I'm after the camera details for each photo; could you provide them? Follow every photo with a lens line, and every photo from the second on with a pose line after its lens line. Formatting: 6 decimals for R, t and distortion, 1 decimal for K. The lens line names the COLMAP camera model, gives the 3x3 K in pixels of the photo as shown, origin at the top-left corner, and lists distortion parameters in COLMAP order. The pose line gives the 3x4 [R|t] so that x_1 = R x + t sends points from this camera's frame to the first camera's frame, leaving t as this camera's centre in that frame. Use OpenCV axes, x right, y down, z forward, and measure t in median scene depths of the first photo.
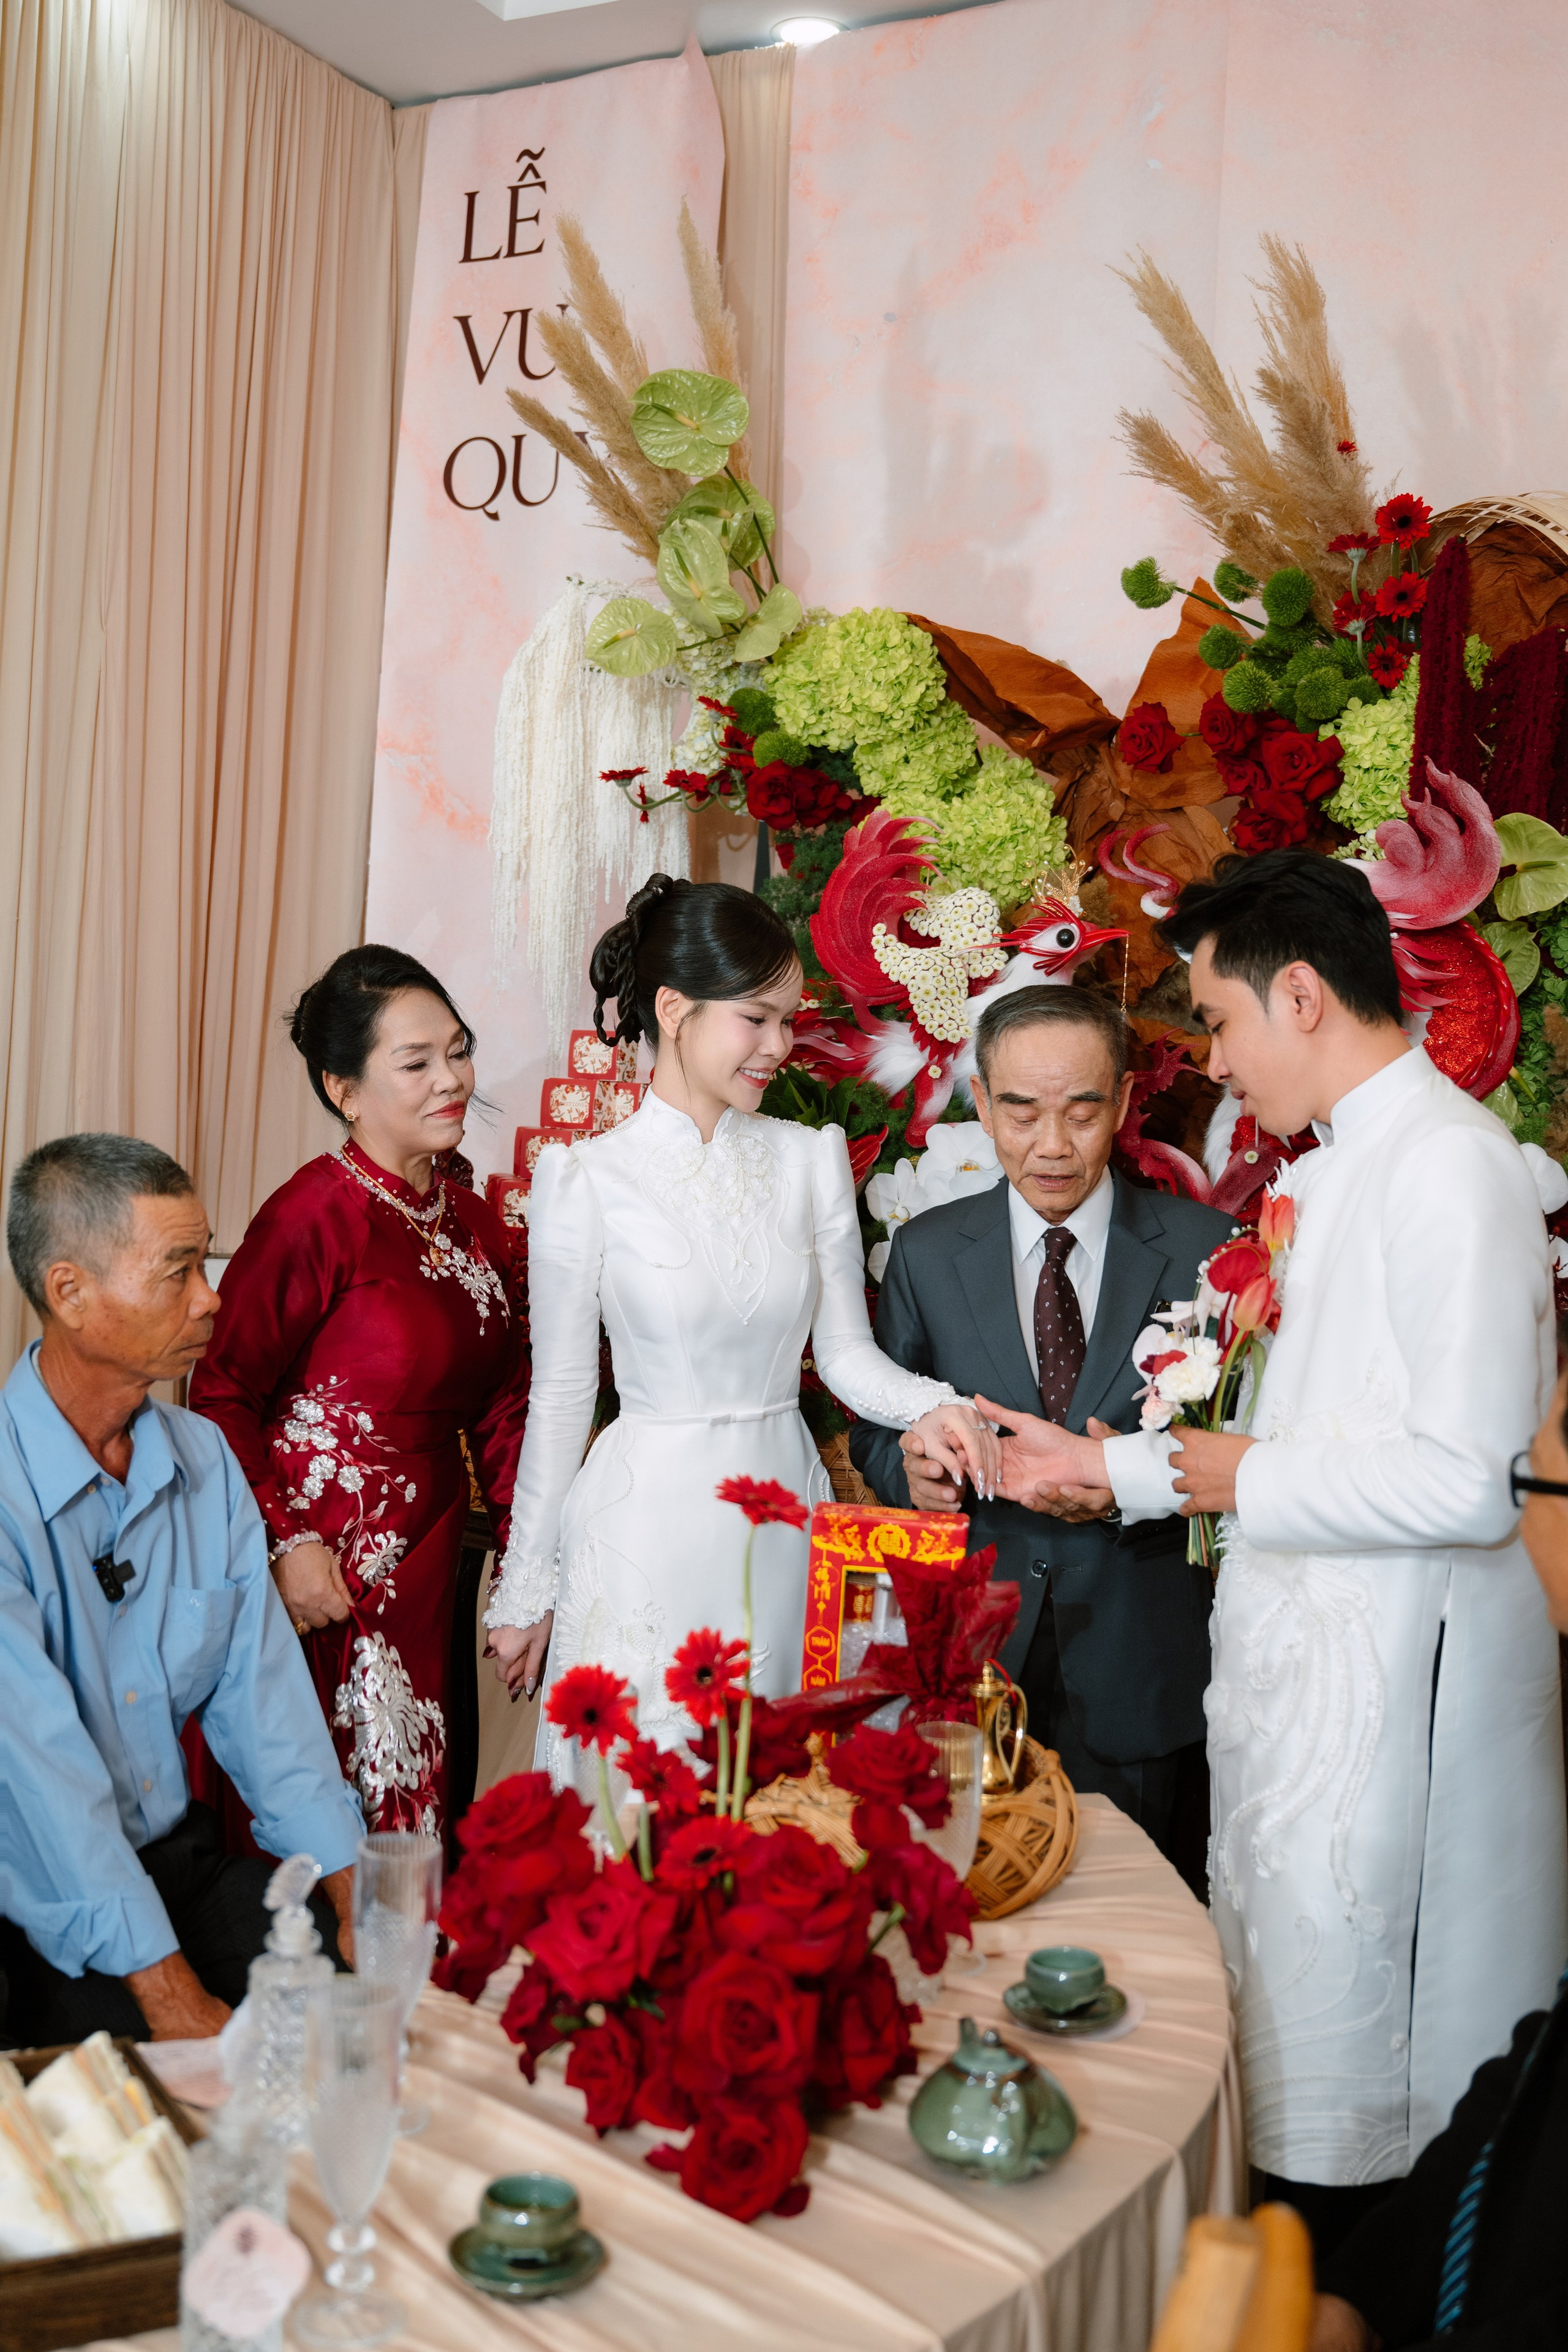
lens RADIAL K [[2413.7, 0, 691.2], [0, 2413.7, 1131.4], [0, 0, 1]] dist [-0.009402, 0.024742]
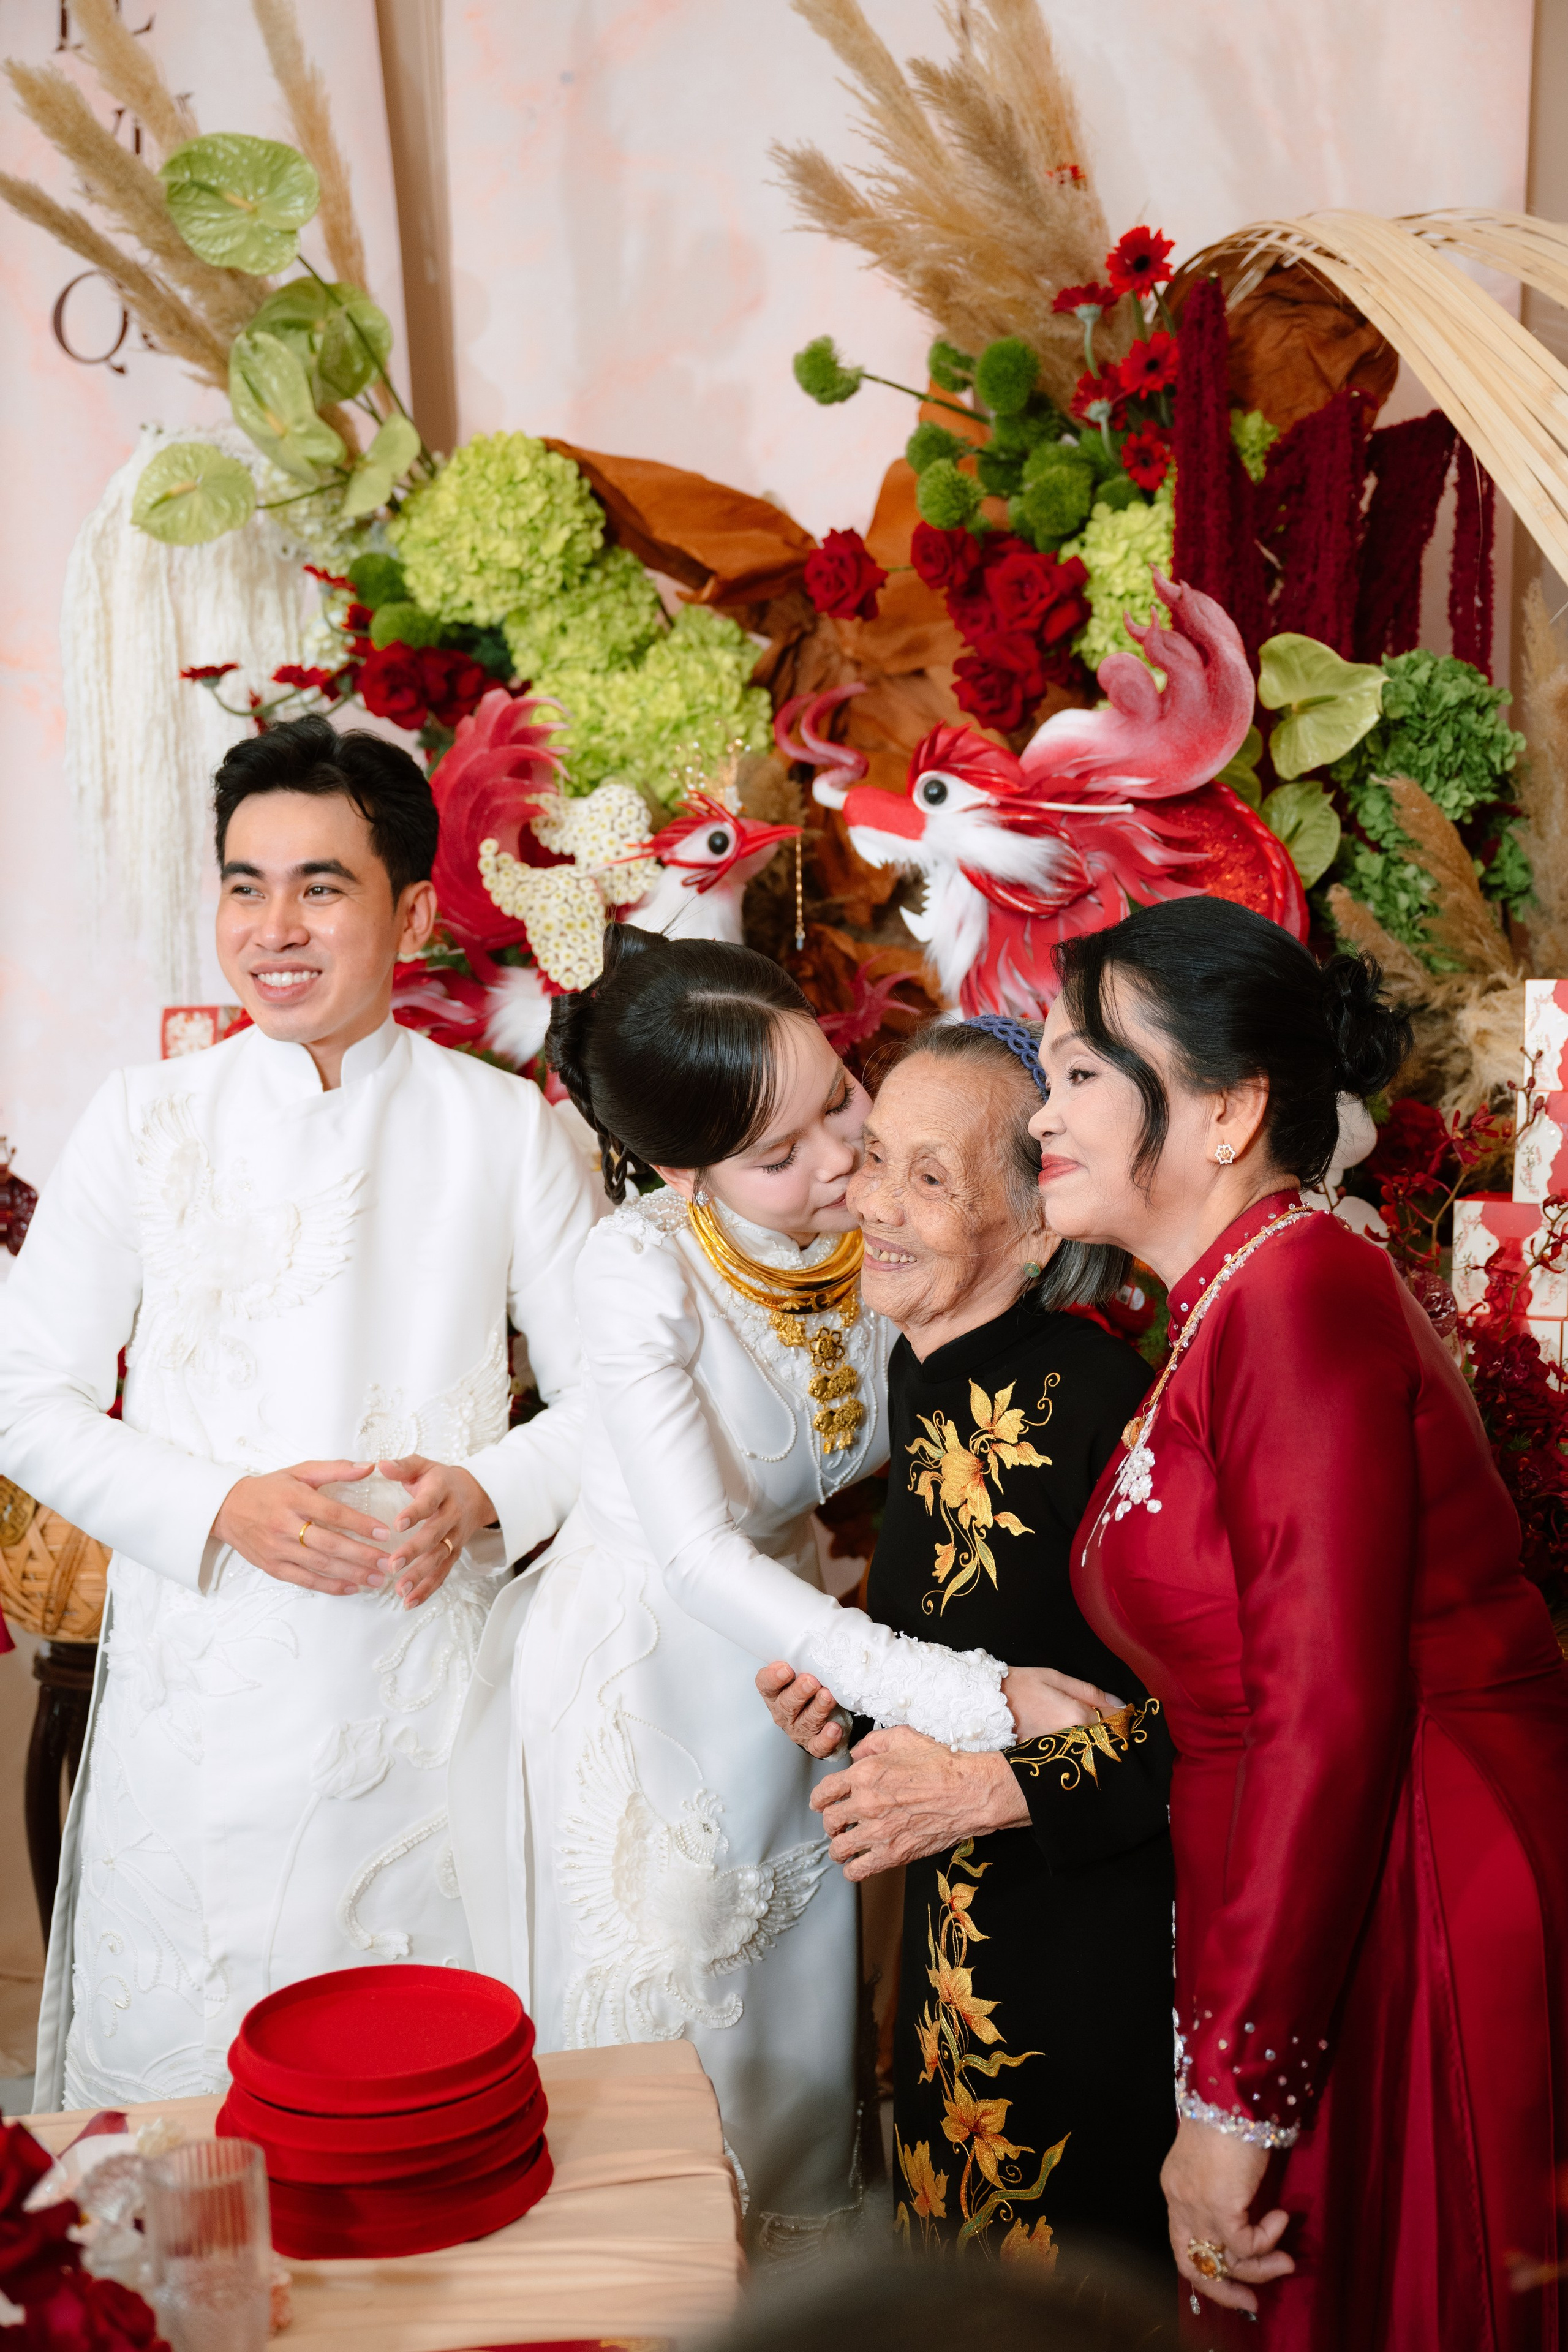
lens RADIAL K [[2619.7, 0, 803.2], [0, 2619.7, 1150.2], [0, 0, 1]] dist [0.002018, 0.019638]
pose [[0.997528, -0.066114, 0.023804, 0.145487], [0.065711, 0.997688, 0.017315, 0.002924], [-0.024894, -0.015708, 0.999567, 0.170034]]
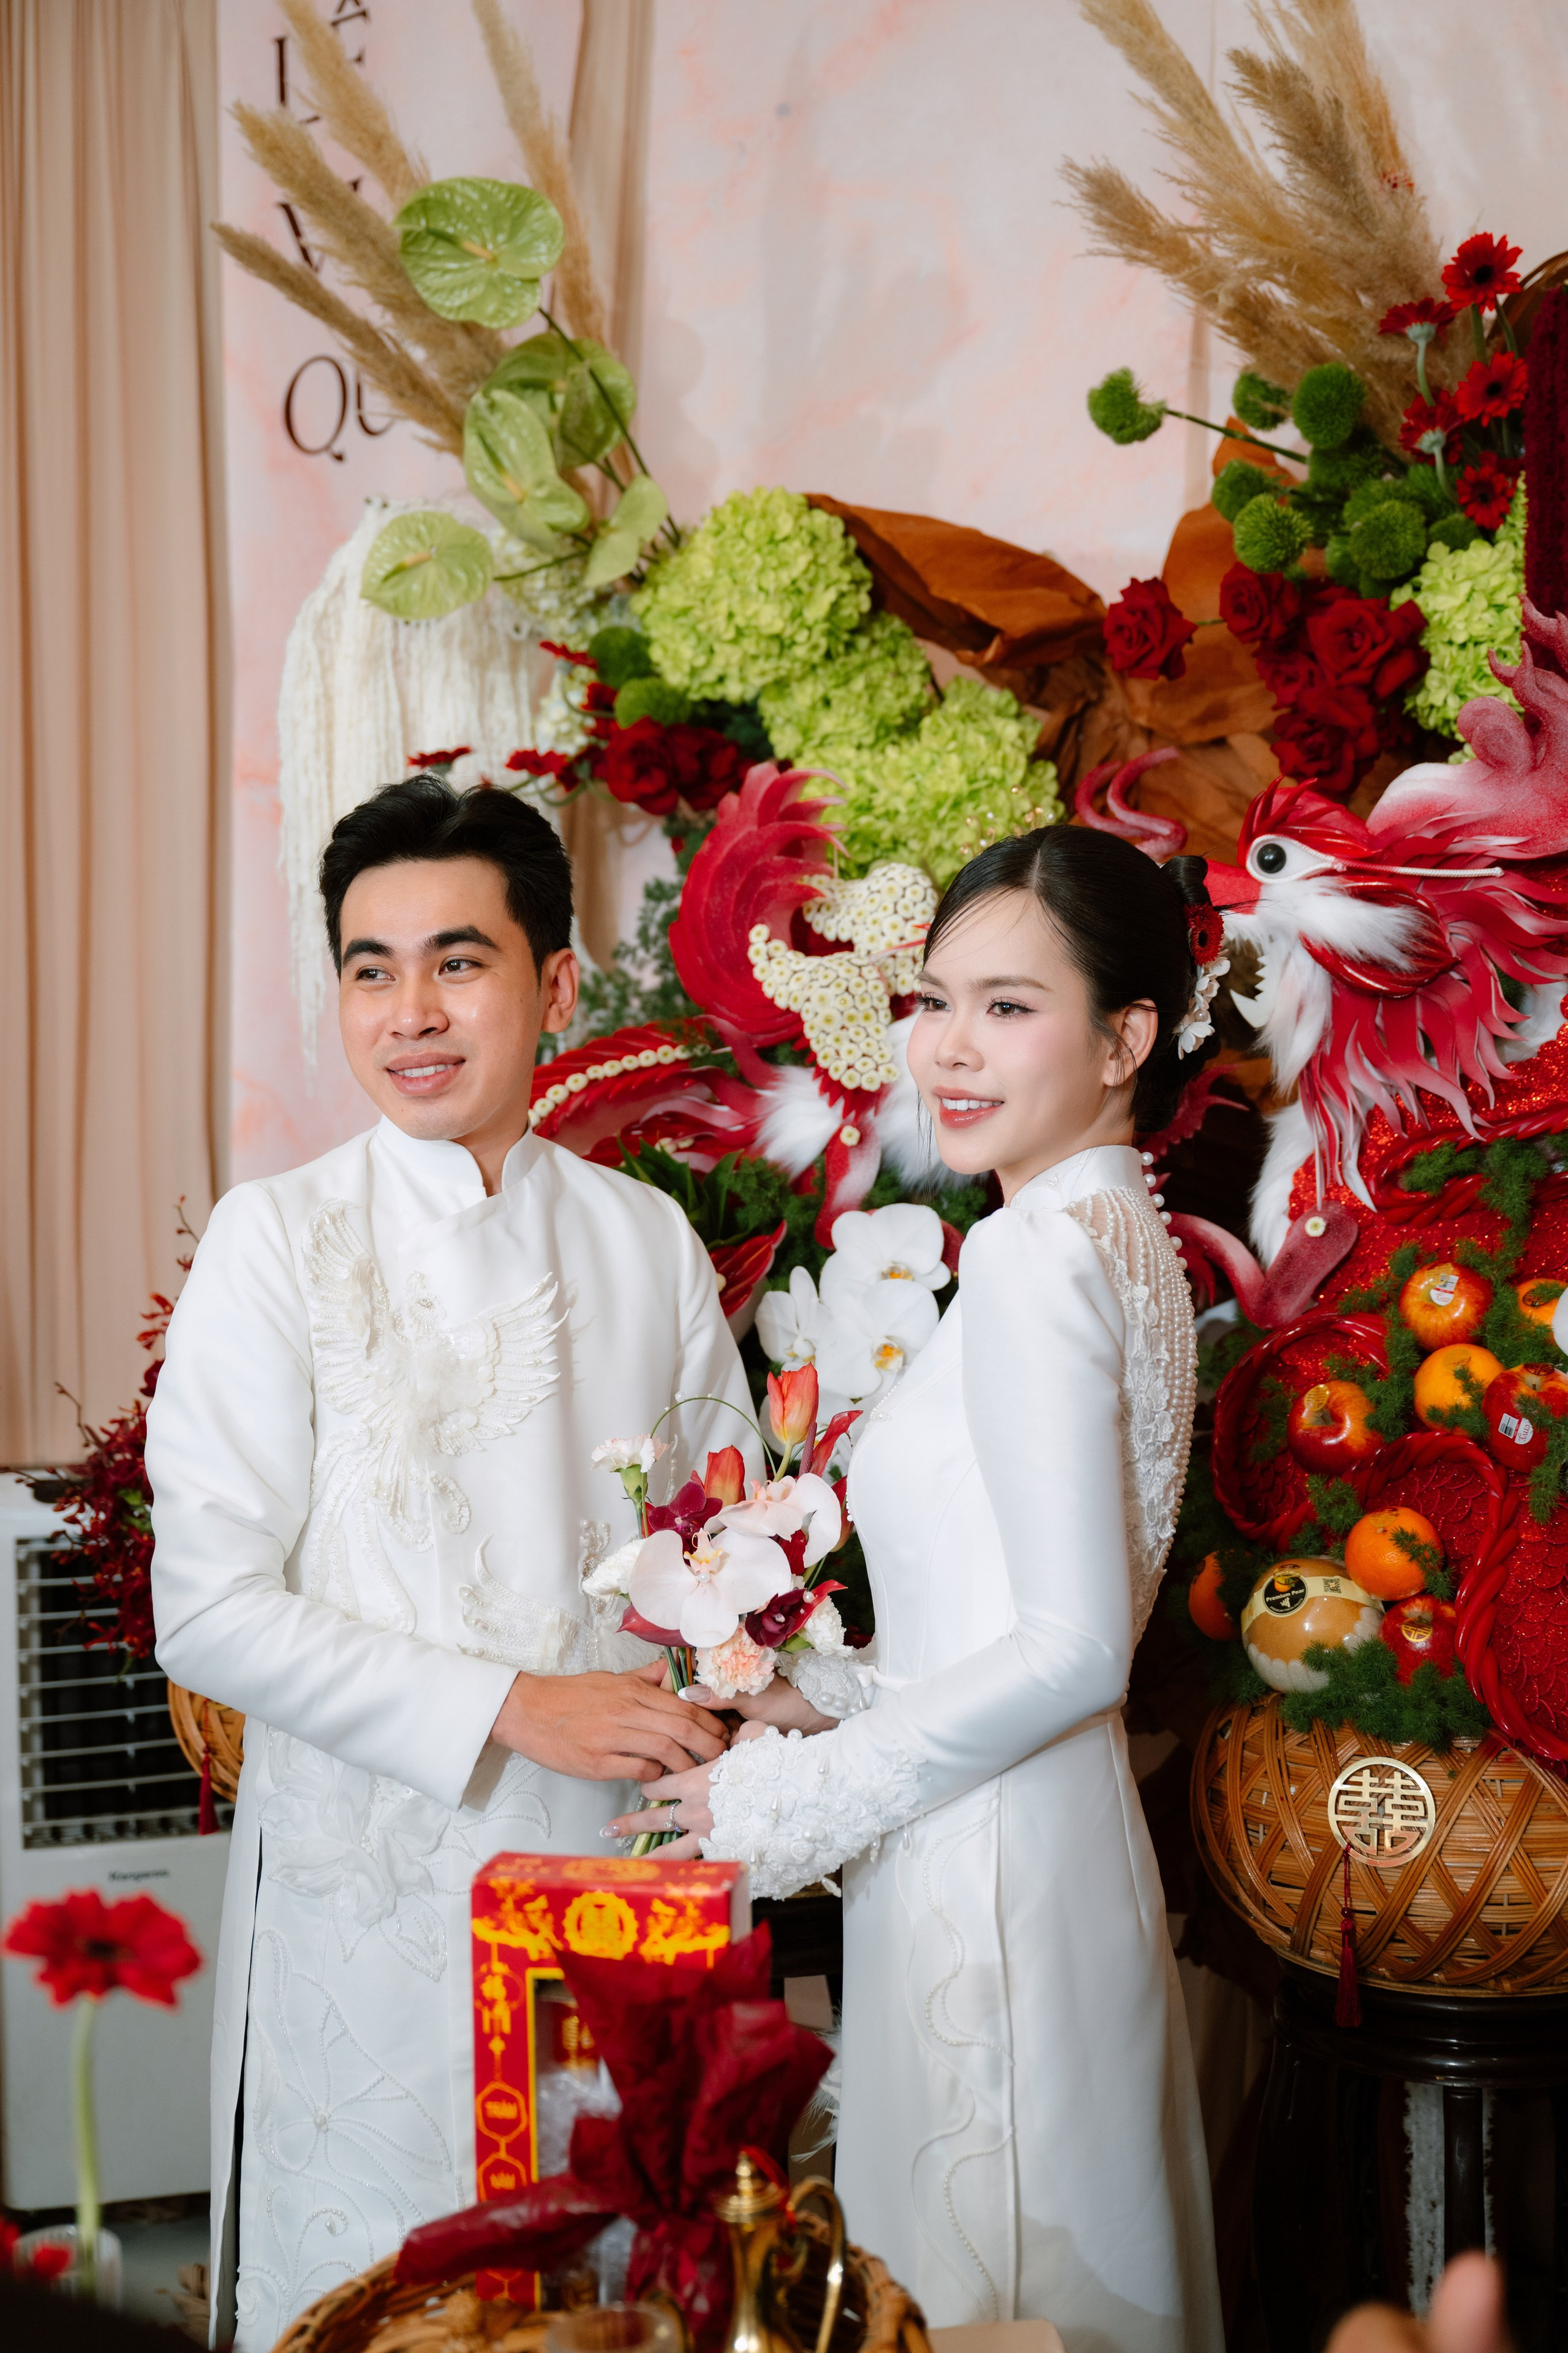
lens RADIAL K [[2744.4, 0, 802.3], [0, 2744.4, 1158.6], [0, 0, 1]] dist [0.001612, 0.001968]
pose [[0.996497, -0.073425, -0.040036, 0.112743], [0.071814, 0.996604, -0.040298, 0.011179], [0.042859, 0.037282, 0.998385, 0.222006]]
